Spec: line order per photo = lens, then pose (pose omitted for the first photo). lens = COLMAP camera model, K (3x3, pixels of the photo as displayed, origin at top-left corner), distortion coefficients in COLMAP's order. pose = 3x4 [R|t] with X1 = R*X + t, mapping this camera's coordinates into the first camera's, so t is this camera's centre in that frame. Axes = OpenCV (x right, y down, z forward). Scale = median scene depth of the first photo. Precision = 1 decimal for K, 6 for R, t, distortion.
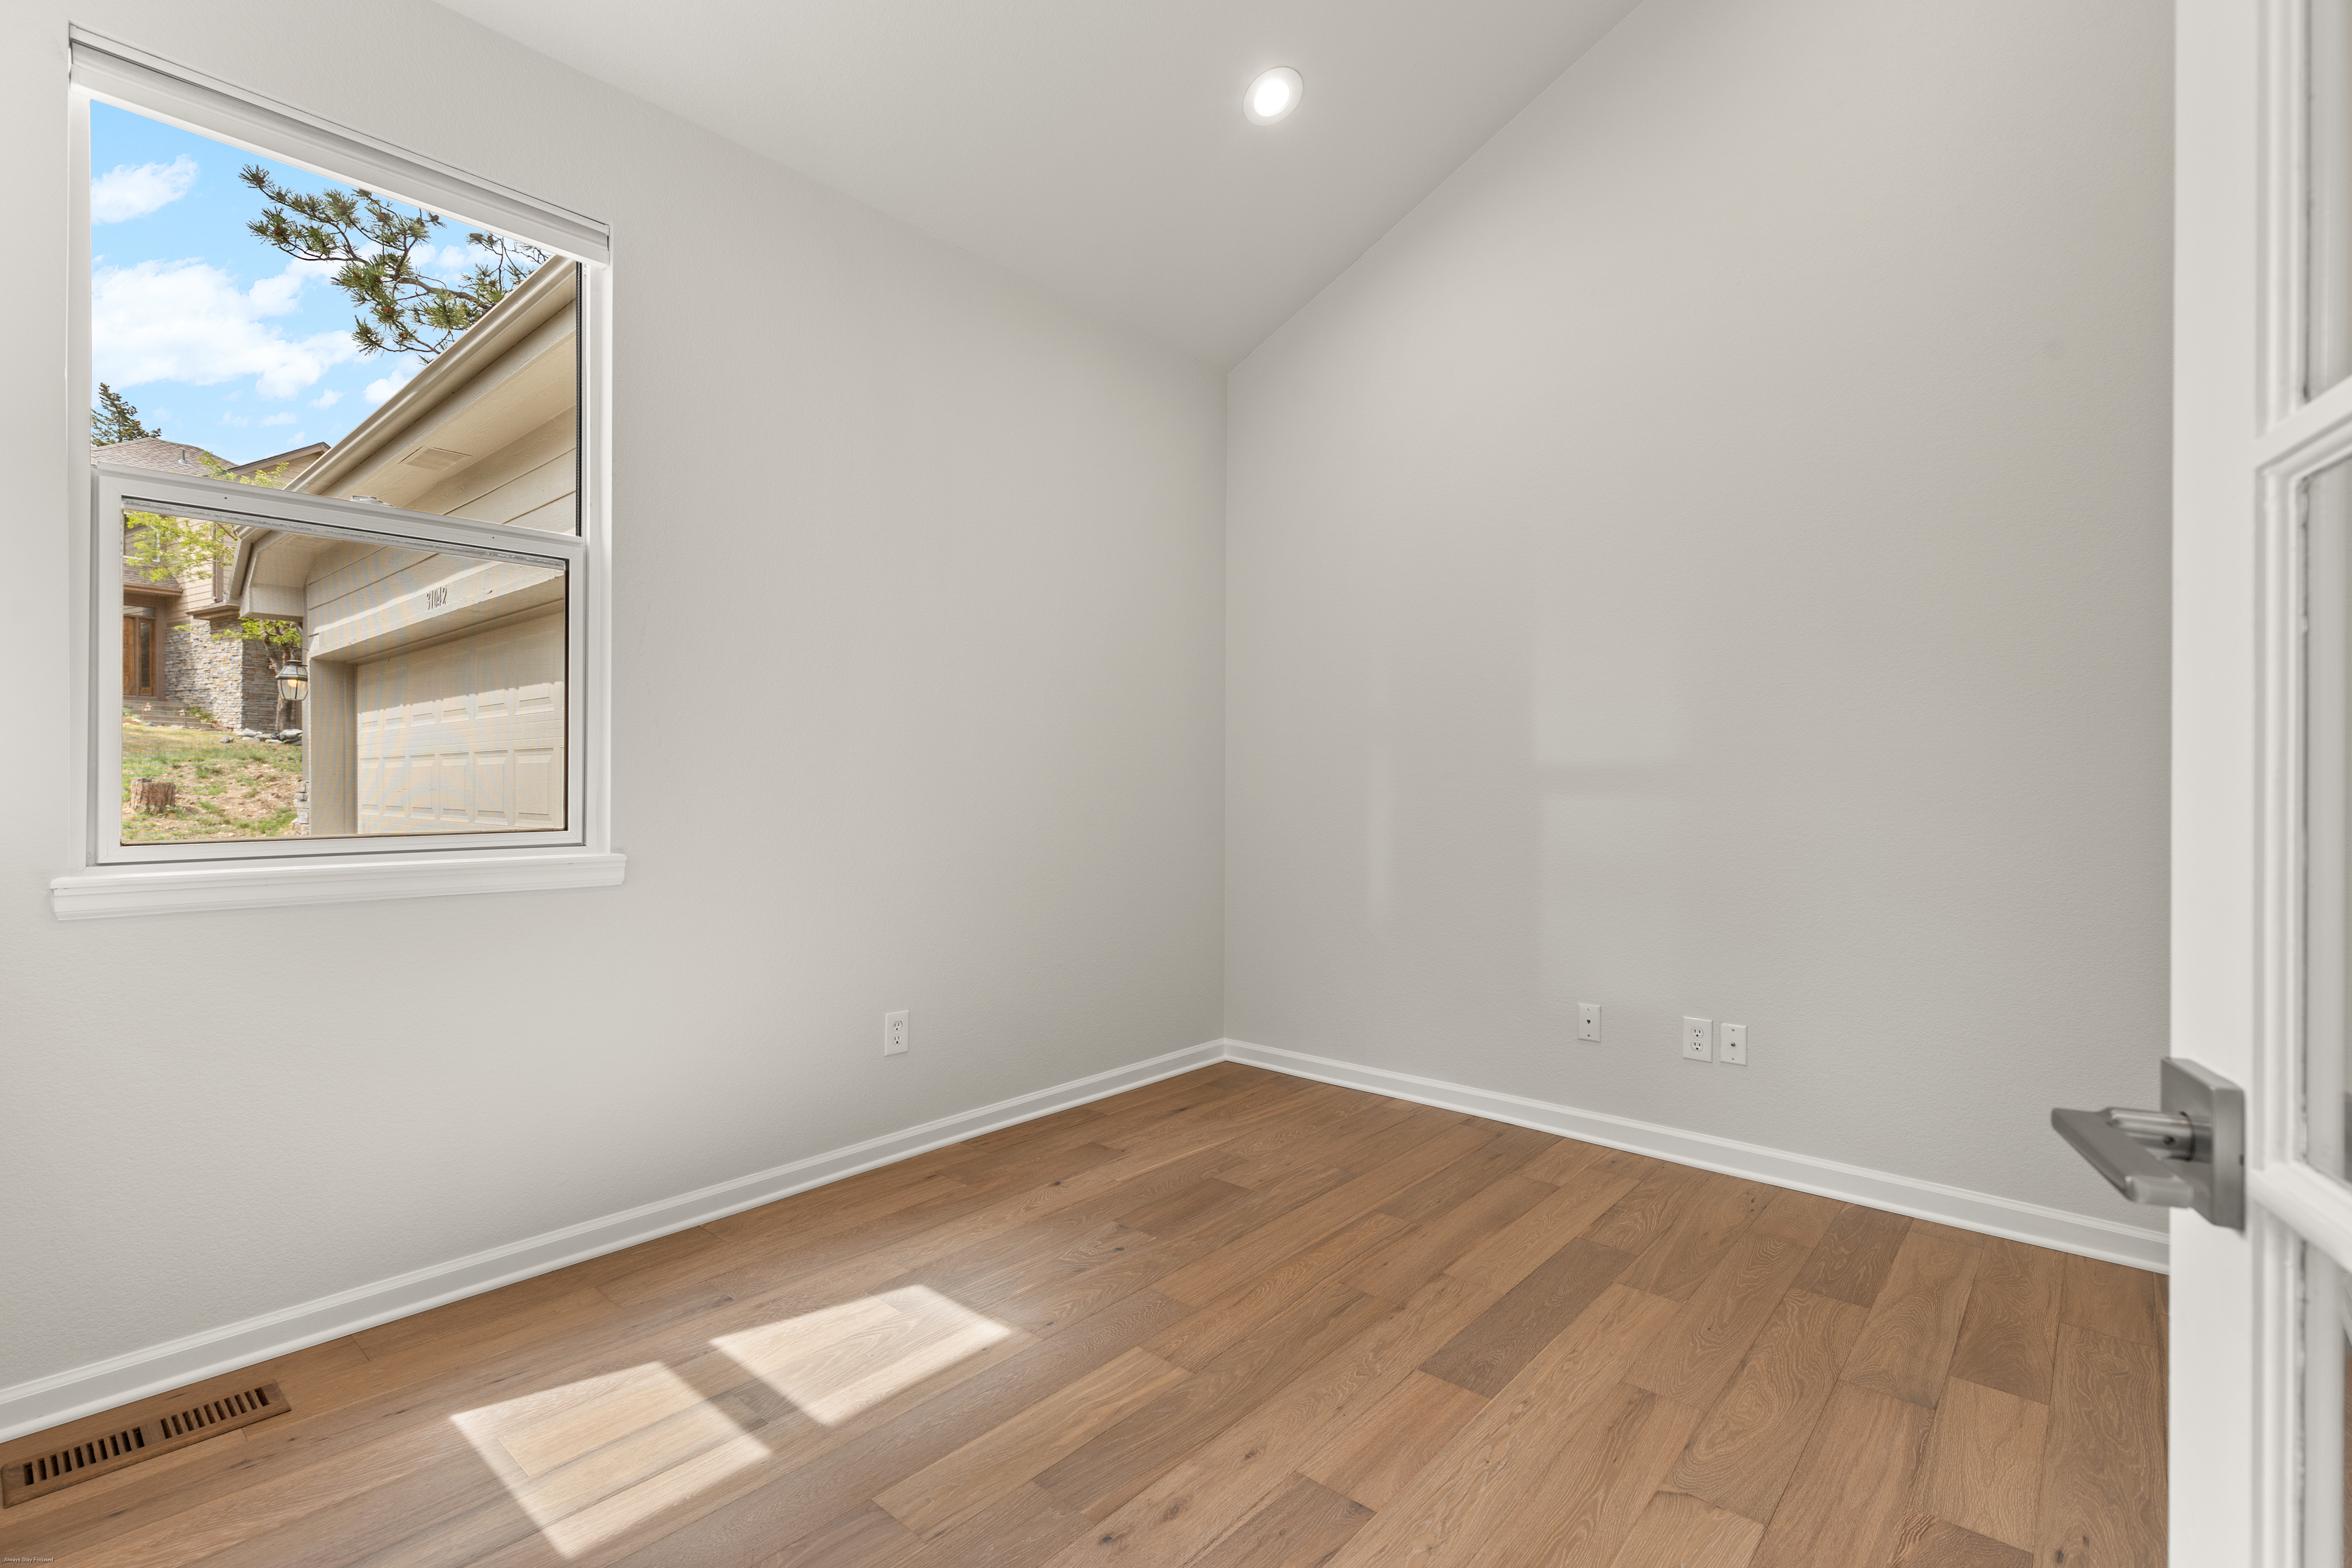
lens RADIAL K [[1066.0, 0, 1176.0], [0, 1066.0, 784.0], [0, 0, 1]] dist [0.001612, -0.003819]
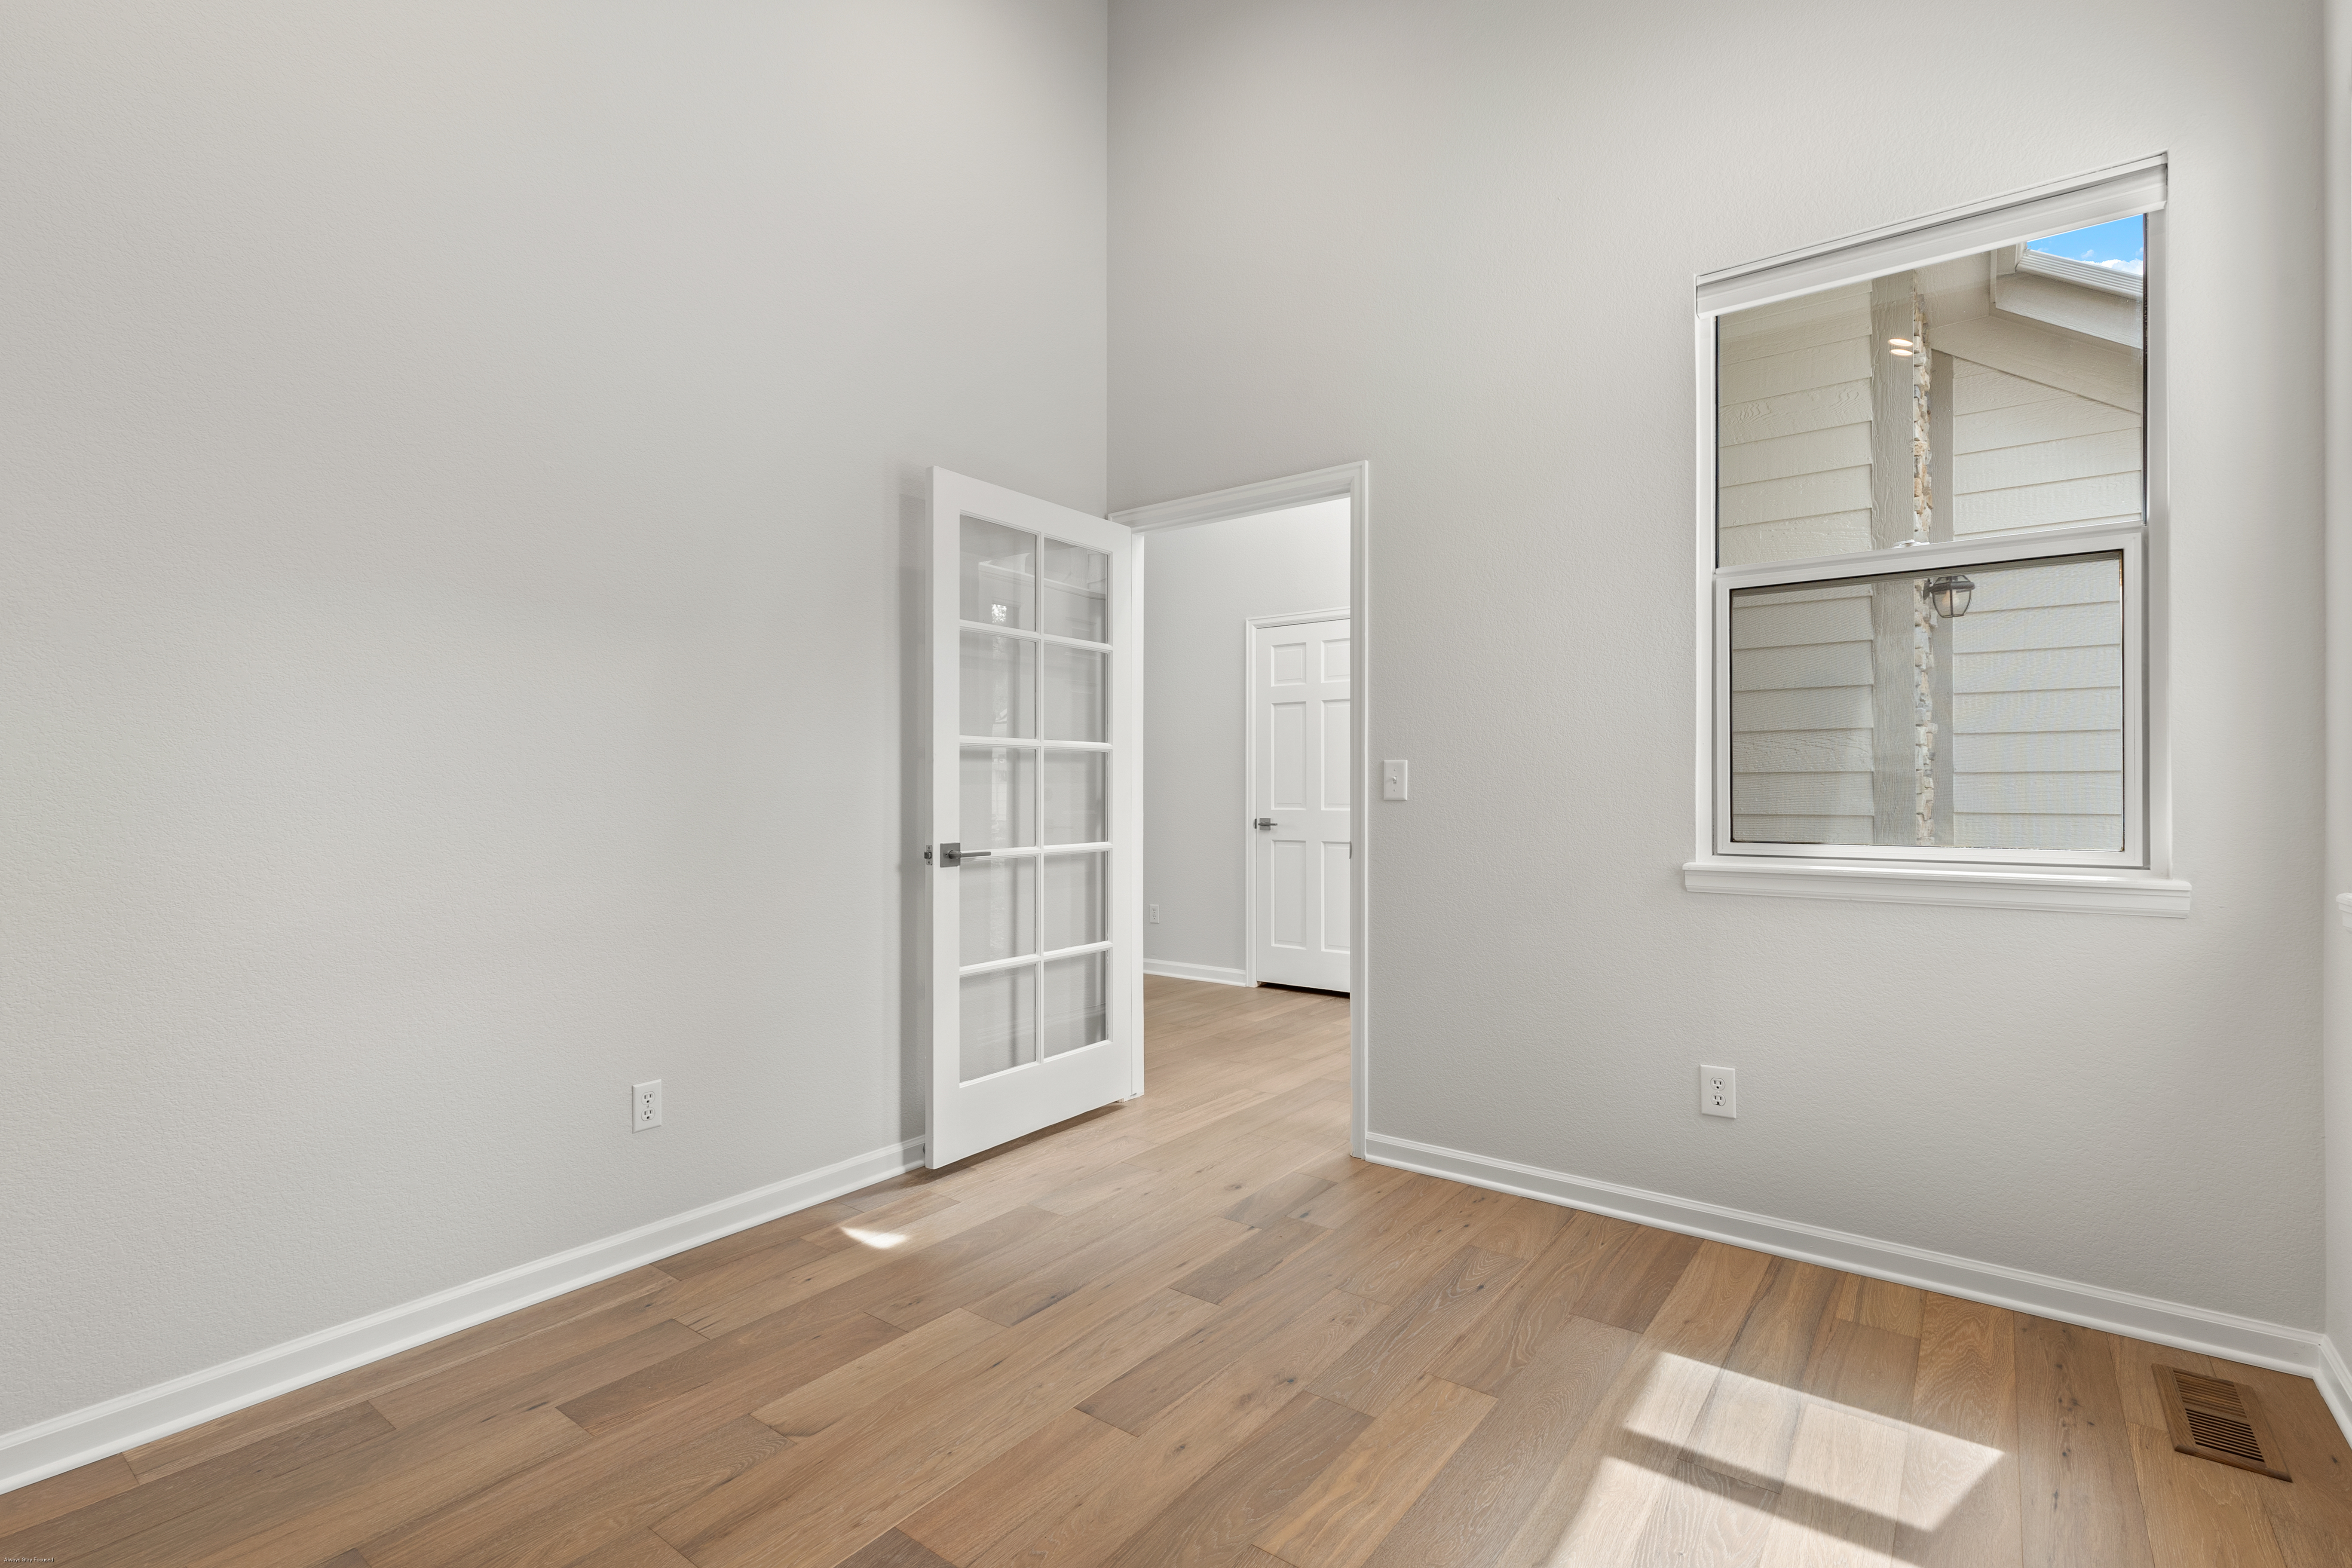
lens RADIAL K [[1066.0, 0, 1176.0], [0, 1066.0, 784.0], [0, 0, 1]] dist [0.001612, -0.003819]
pose [[-0.997635, -0.008024, -0.068271, 0.144707], [-0.007954, 0.999968, -0.001290, -0.008725], [0.068279, -0.000744, -0.997666, 1.968857]]
